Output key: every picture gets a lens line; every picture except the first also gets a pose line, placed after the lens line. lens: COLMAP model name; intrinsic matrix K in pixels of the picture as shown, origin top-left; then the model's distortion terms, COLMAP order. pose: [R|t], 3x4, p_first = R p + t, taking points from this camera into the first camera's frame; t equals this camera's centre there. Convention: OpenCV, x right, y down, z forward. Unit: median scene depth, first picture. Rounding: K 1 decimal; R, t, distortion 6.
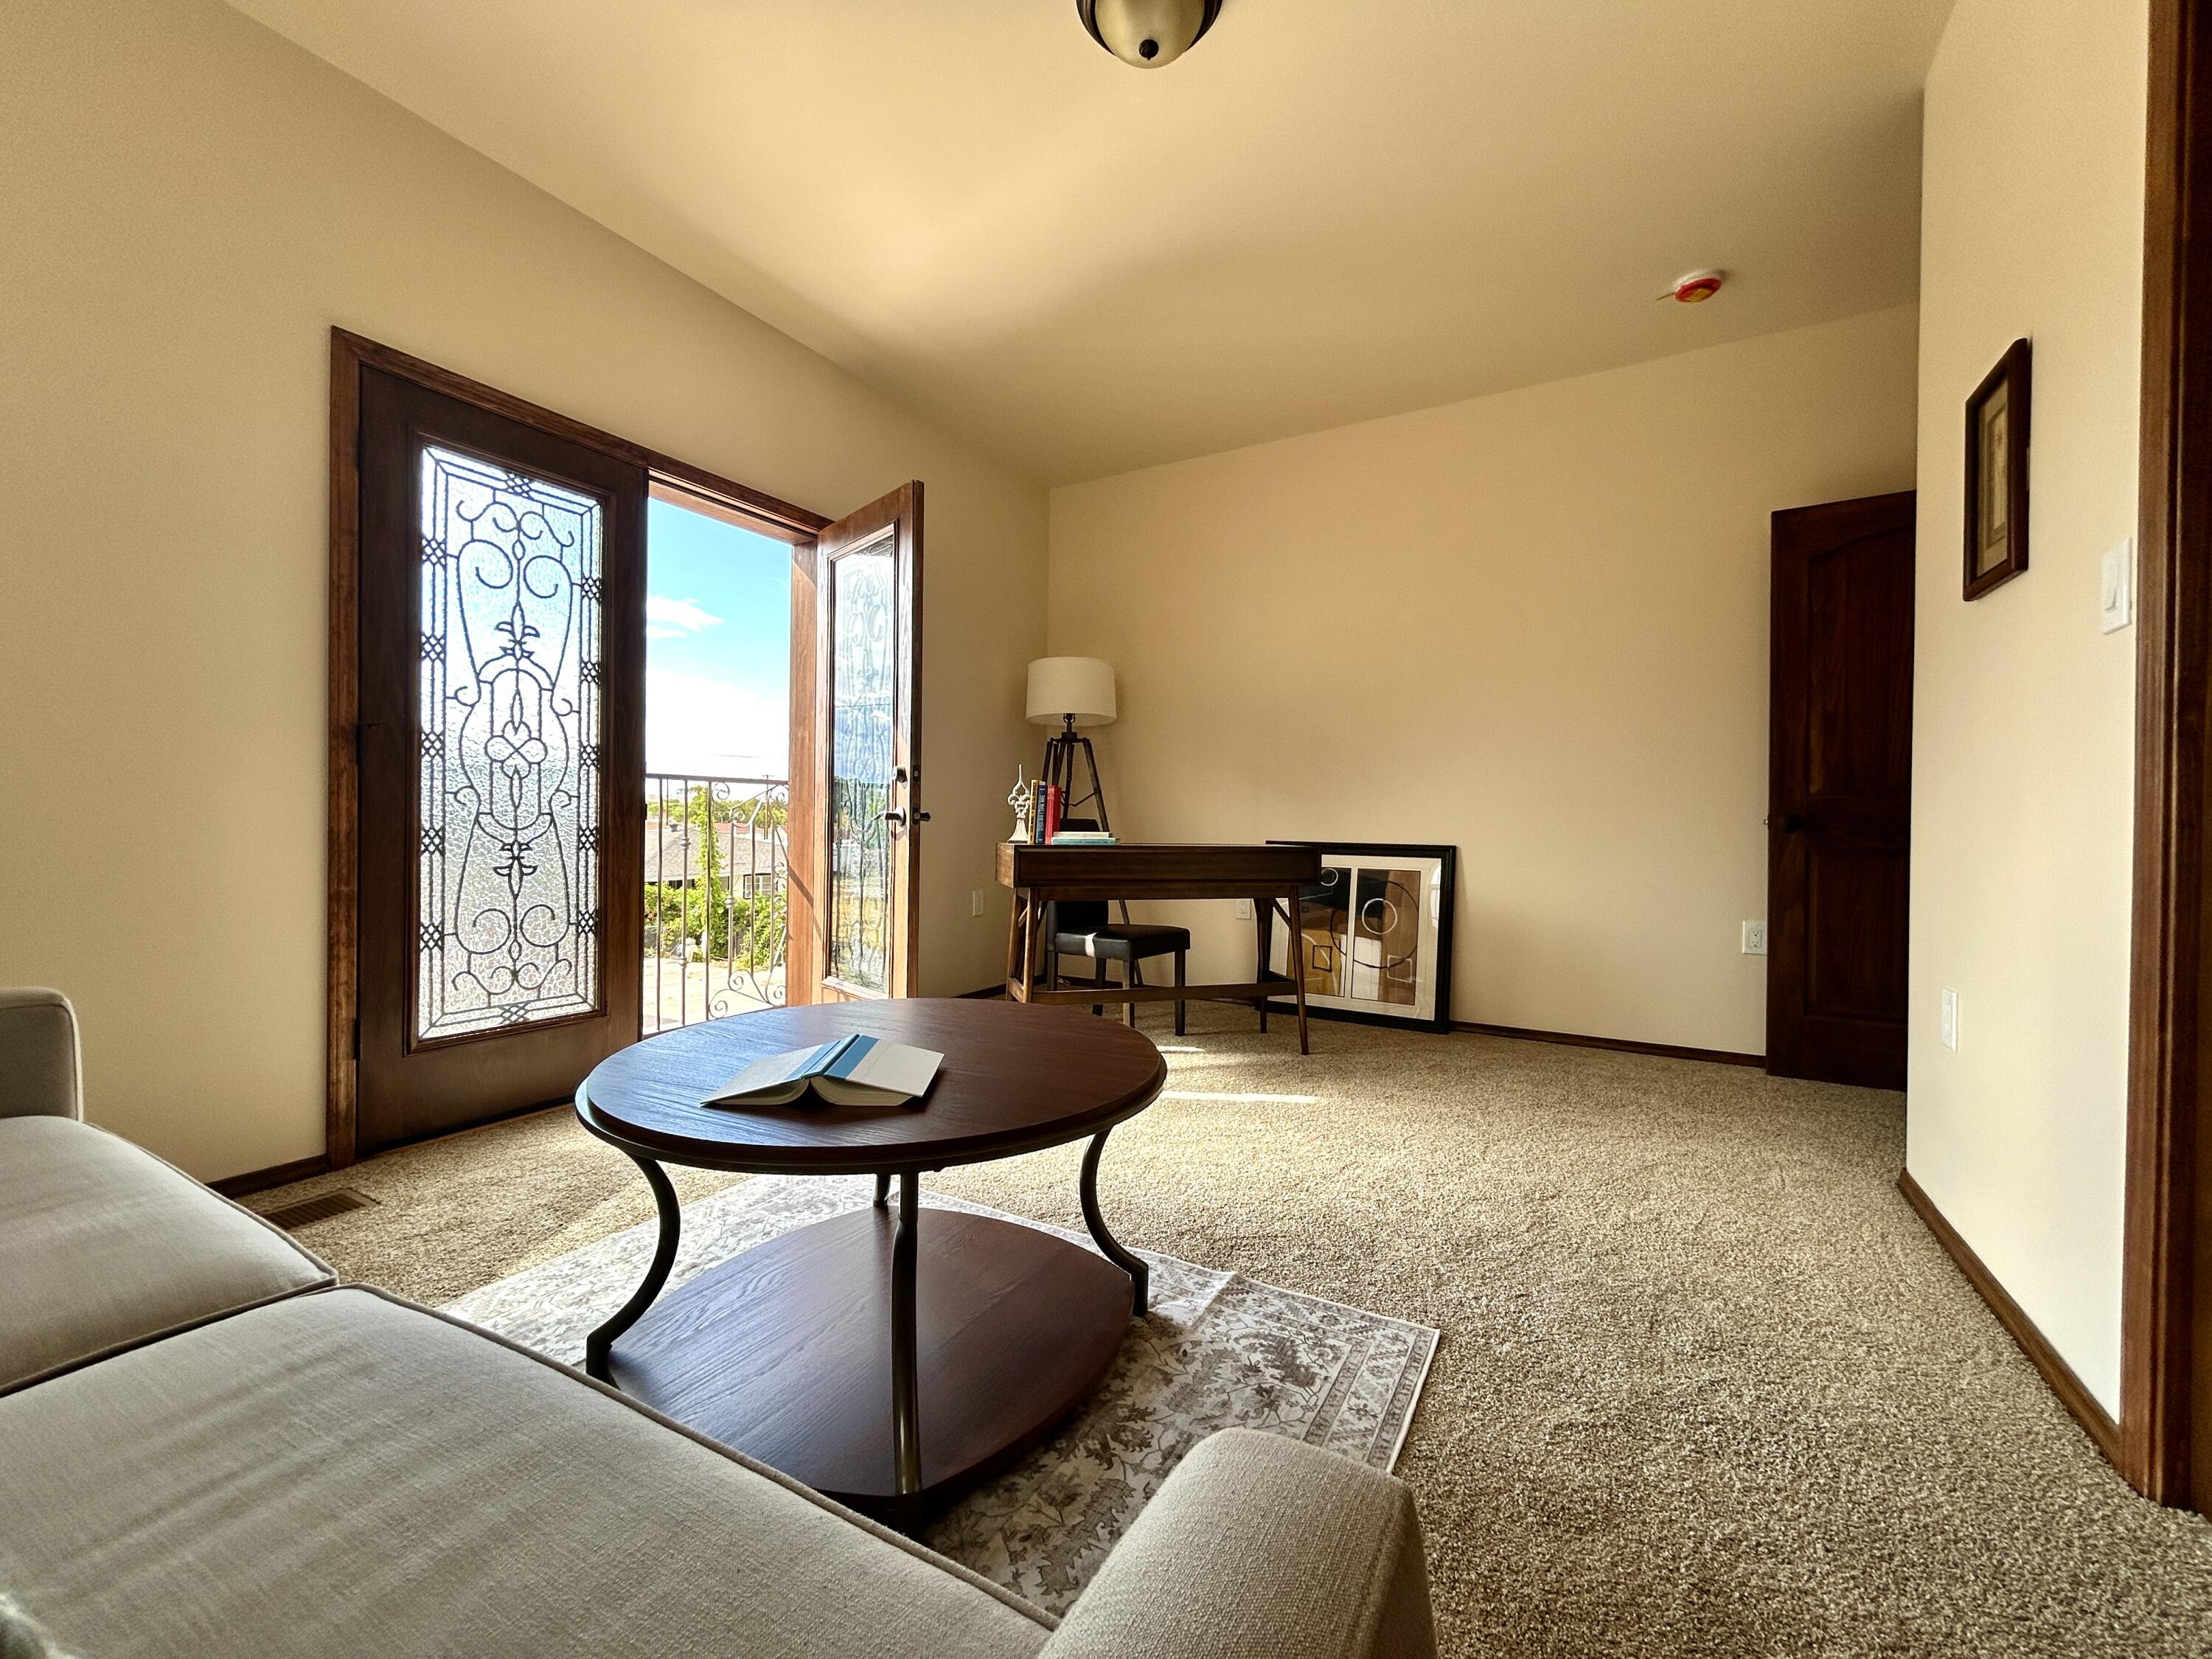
lens RADIAL K [[903.7, 0, 1111.4], [0, 903.7, 816.0], [0, 0, 1]] dist [0.057102, 0.000002]
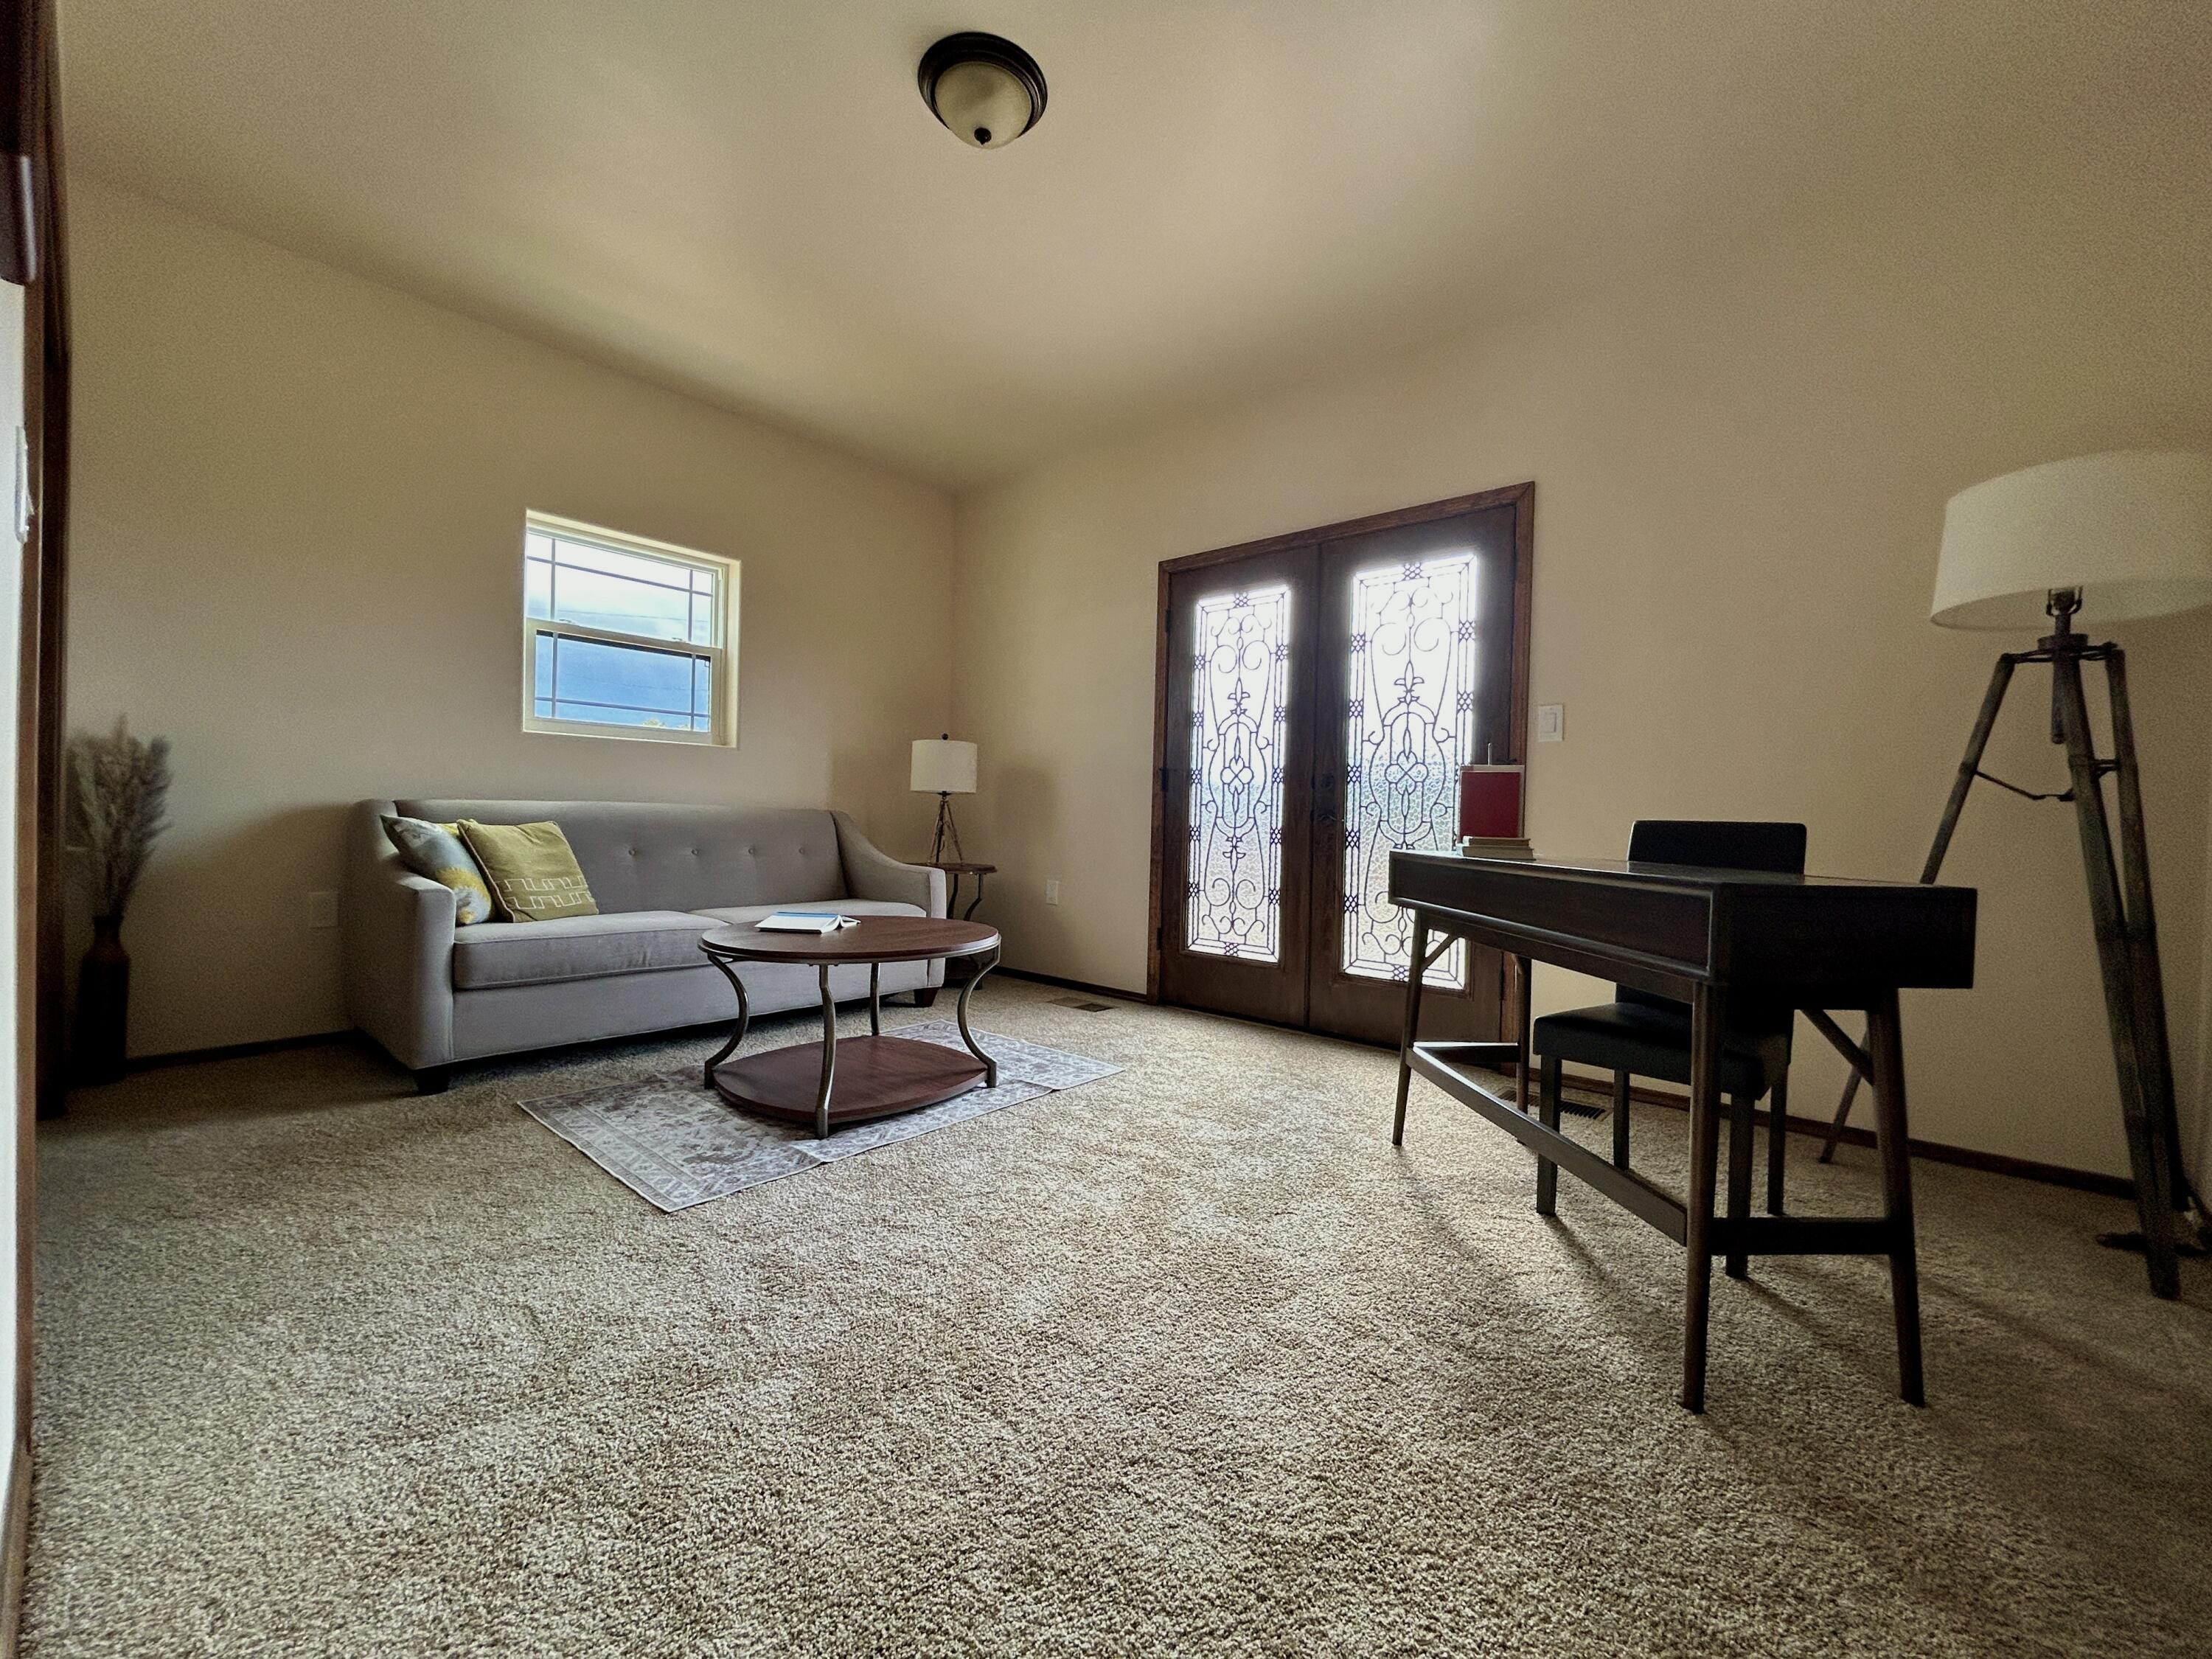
lens RADIAL K [[910.0, 0, 1106.0], [0, 910.0, 829.5], [0, 0, 1]] dist [-0.002264, -0.000080]
pose [[-0.203742, -0.015255, -0.978906, 0.858632], [-0.029417, 0.999523, -0.009454, 0.037280], [0.978582, 0.026871, -0.204094, 1.097090]]
